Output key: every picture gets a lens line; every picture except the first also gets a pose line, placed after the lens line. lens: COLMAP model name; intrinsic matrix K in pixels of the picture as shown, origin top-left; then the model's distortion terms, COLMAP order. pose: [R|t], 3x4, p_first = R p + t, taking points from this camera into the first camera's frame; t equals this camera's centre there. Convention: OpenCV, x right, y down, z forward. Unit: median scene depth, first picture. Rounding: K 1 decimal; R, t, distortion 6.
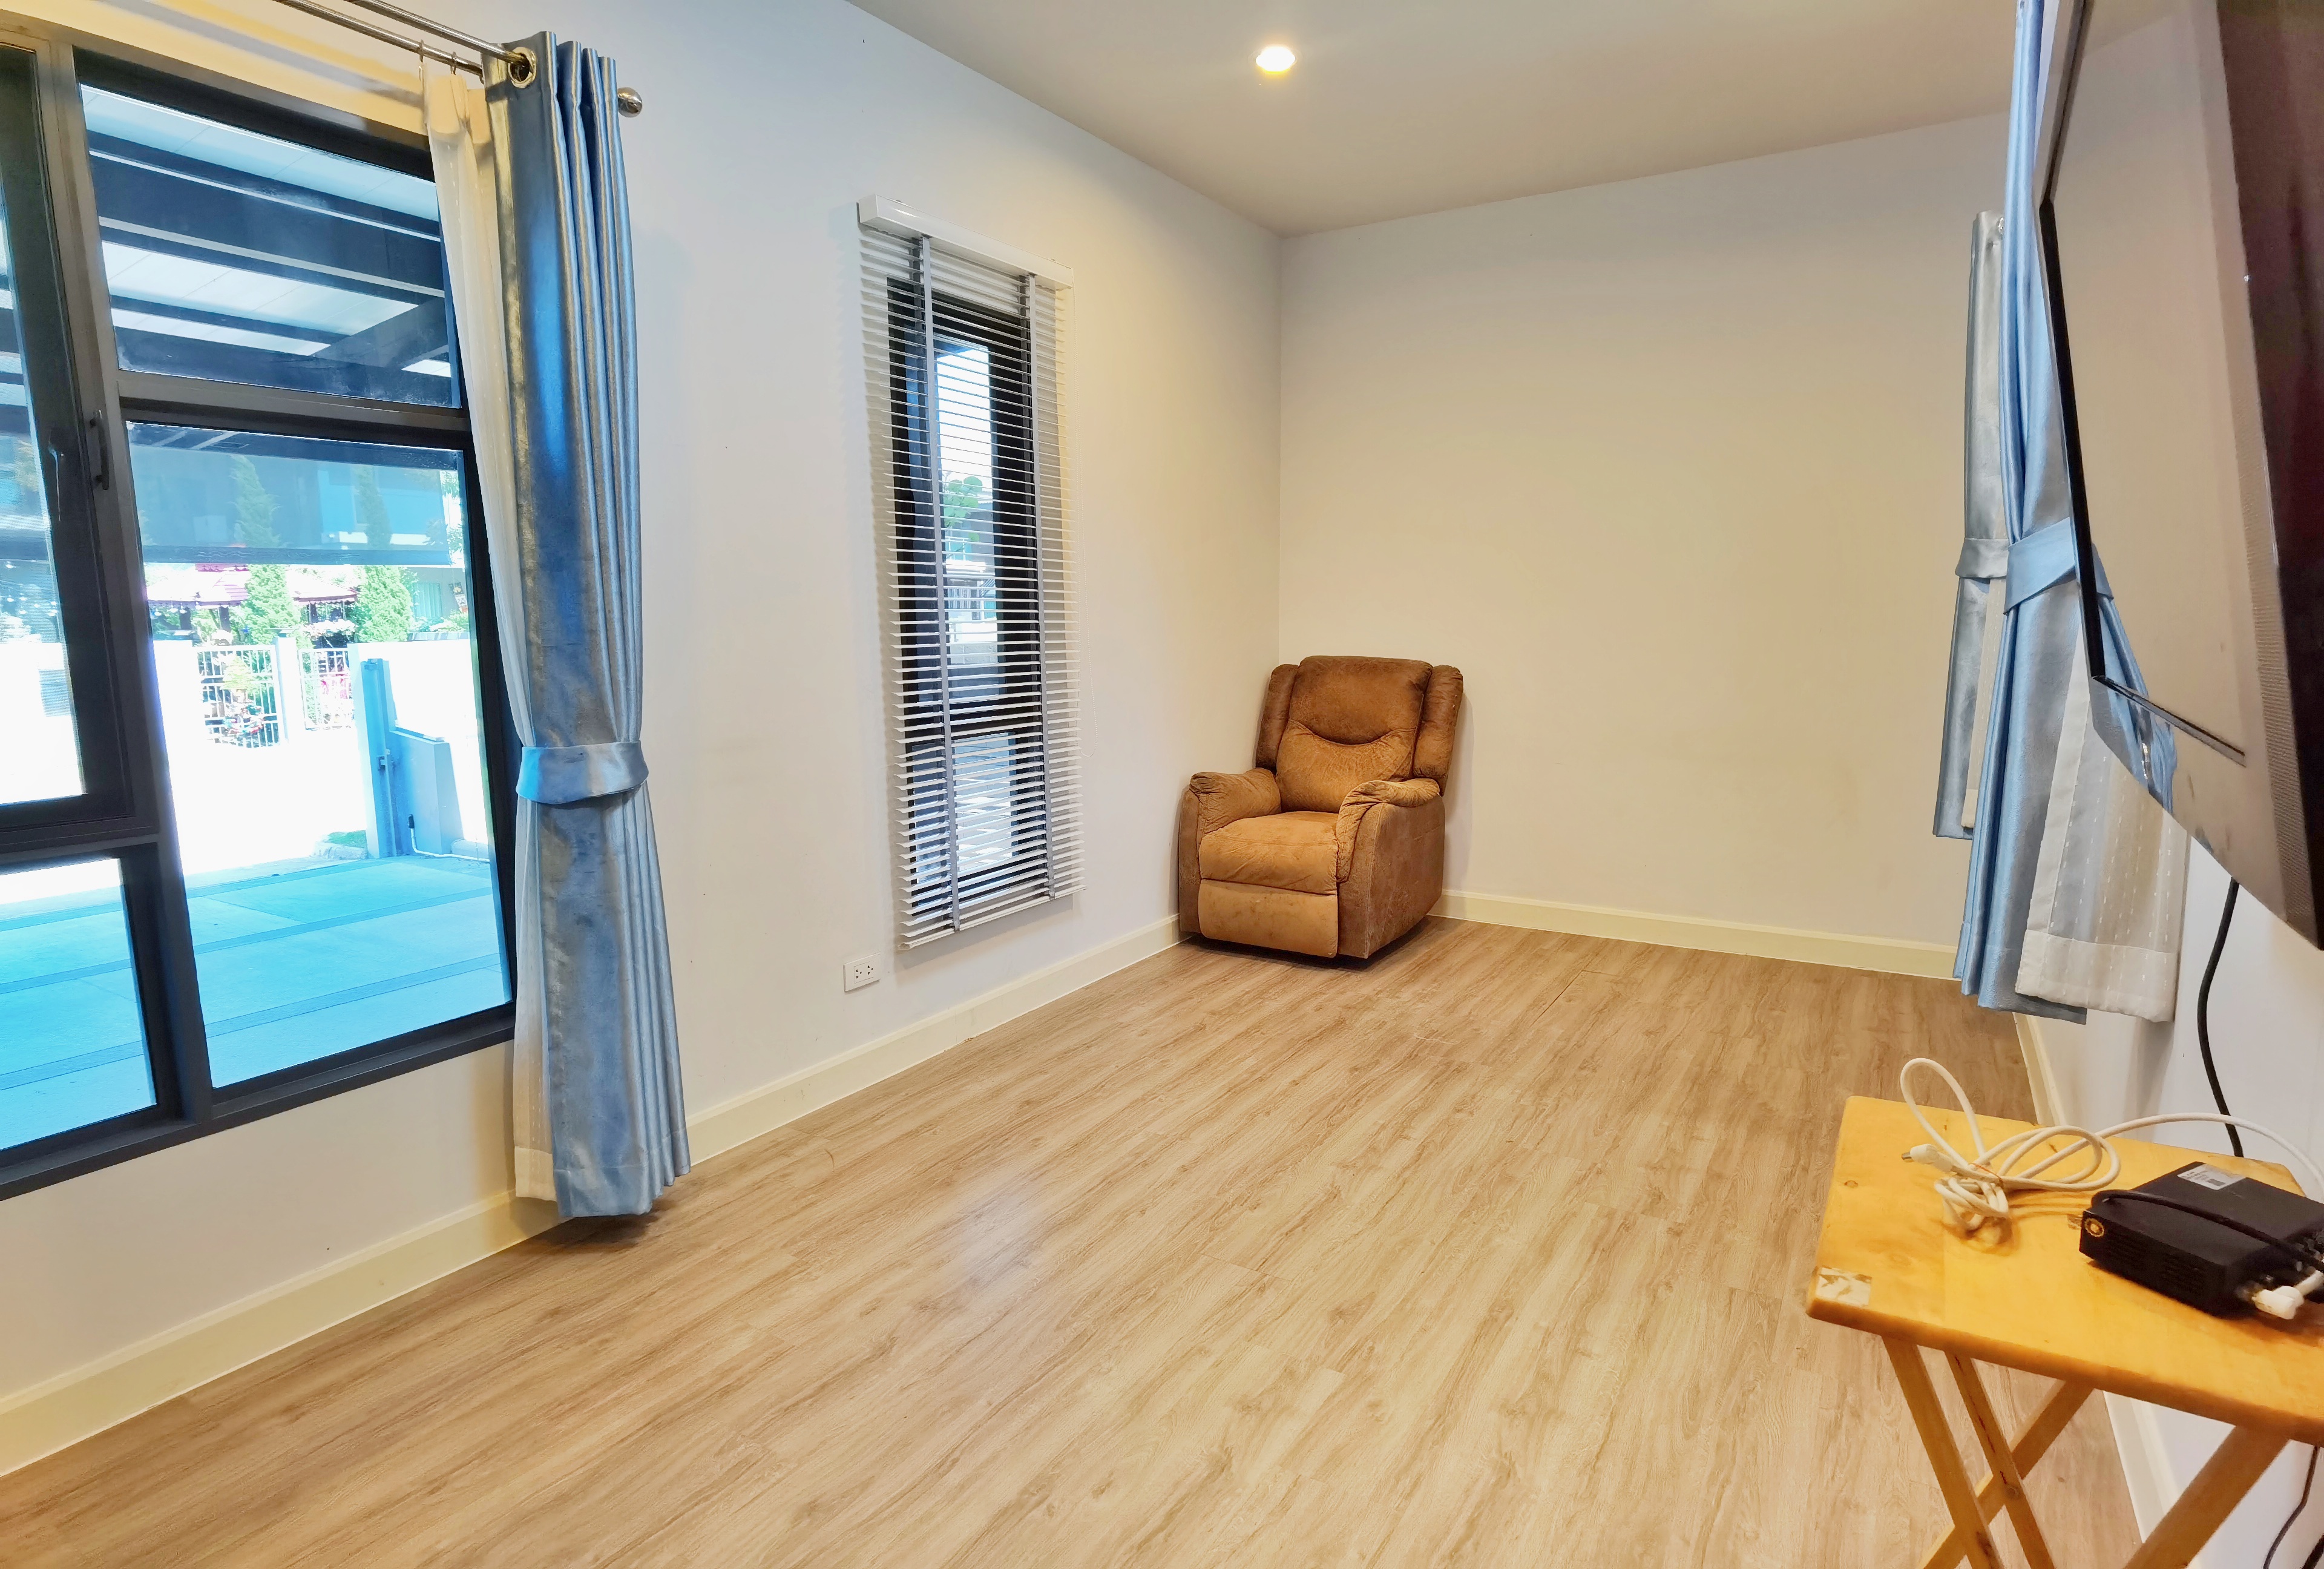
lens RADIAL K [[1222.6, 0, 1164.5], [0, 1222.6, 793.0], [0, 0, 1]] dist [-0.010778, -0.008660]
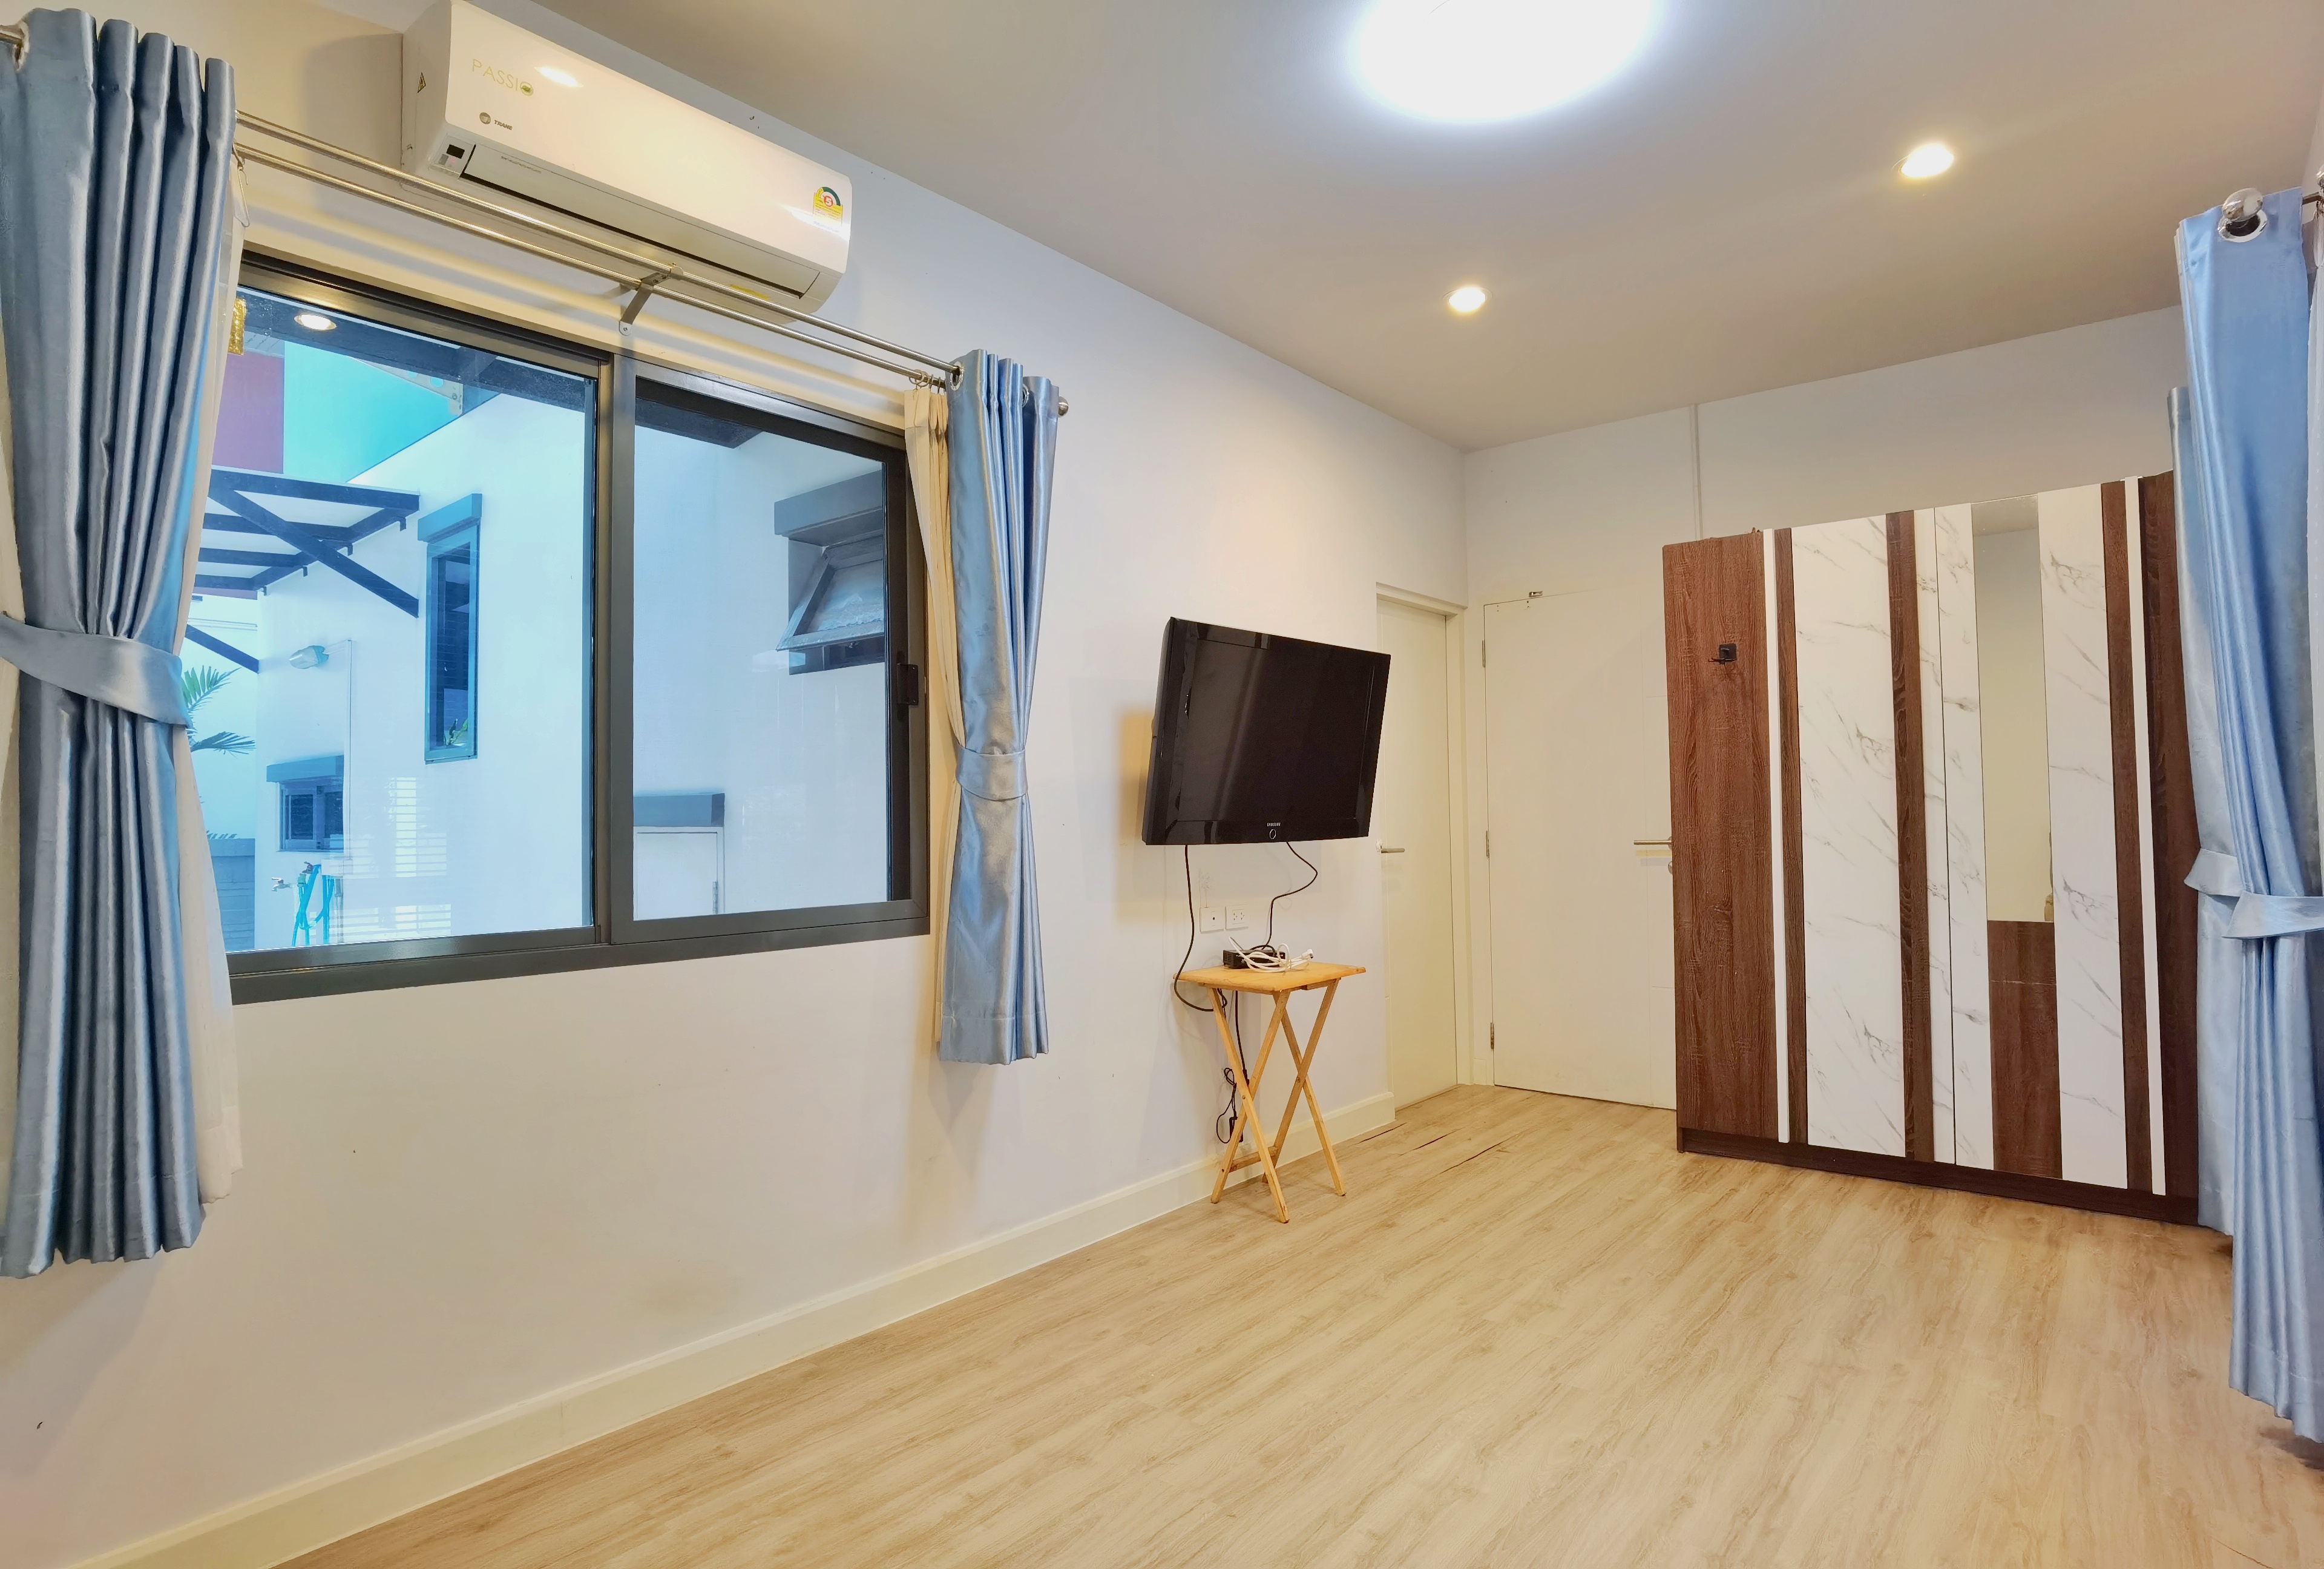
lens RADIAL K [[1222.6, 0, 1161.2], [0, 1222.6, 782.7], [0, 0, 1]] dist [-0.010778, -0.008660]
pose [[-0.989705, 0.030283, 0.139878, 0.267794], [0.044820, 0.993777, 0.101975, -0.271755], [-0.135920, 0.107194, -0.984904, 2.123020]]
